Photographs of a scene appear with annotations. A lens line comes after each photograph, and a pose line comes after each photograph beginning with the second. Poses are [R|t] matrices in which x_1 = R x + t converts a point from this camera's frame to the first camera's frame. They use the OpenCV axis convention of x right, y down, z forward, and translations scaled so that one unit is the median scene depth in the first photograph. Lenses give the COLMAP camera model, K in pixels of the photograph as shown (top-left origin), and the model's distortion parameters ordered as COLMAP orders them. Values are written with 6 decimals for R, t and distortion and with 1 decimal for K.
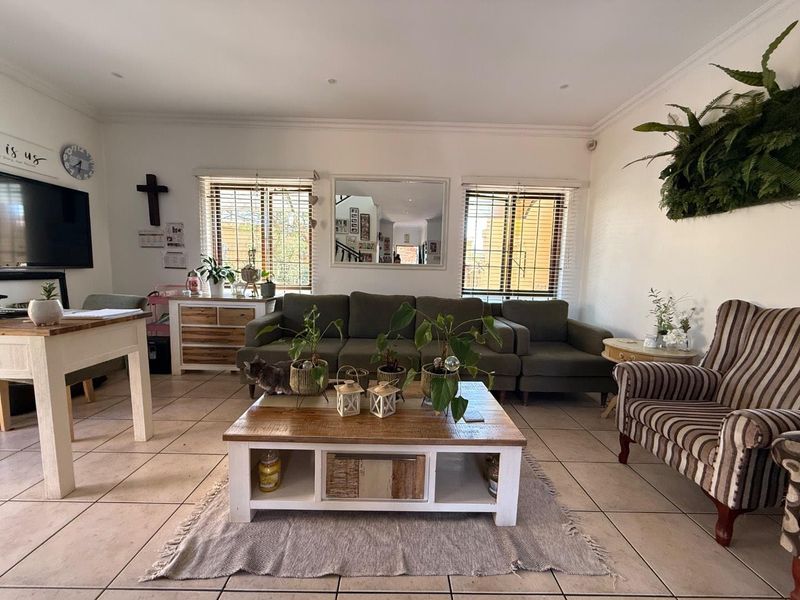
lens RADIAL K [[317.3, 0, 399.0], [0, 317.3, 303.0], [0, 0, 1]] dist [-0.000554, -0.000343]
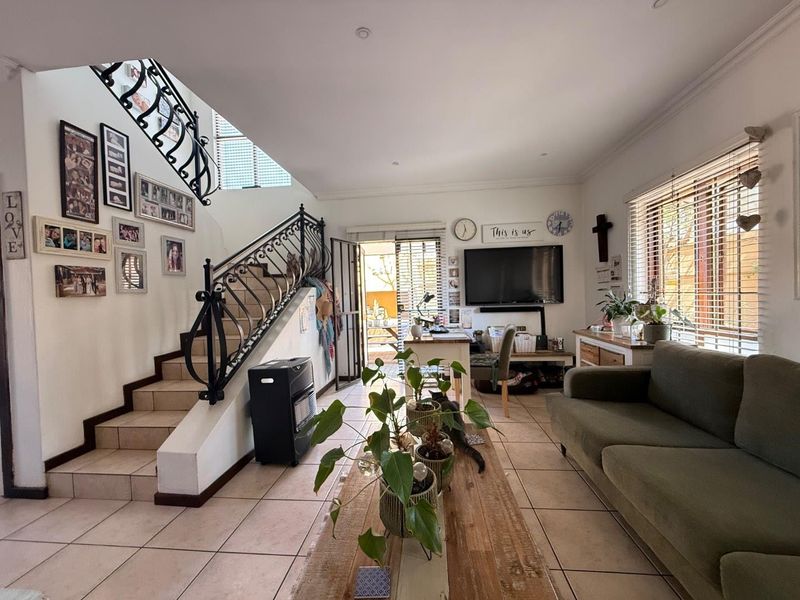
lens RADIAL K [[317.3, 0, 399.0], [0, 317.3, 303.0], [0, 0, 1]] dist [-0.000554, -0.000343]
pose [[-0.108372, -0.002837, -0.994106, 0.347729], [-0.083571, 0.996482, 0.006267, -0.062336], [0.990591, 0.083758, -0.108228, 0.475106]]
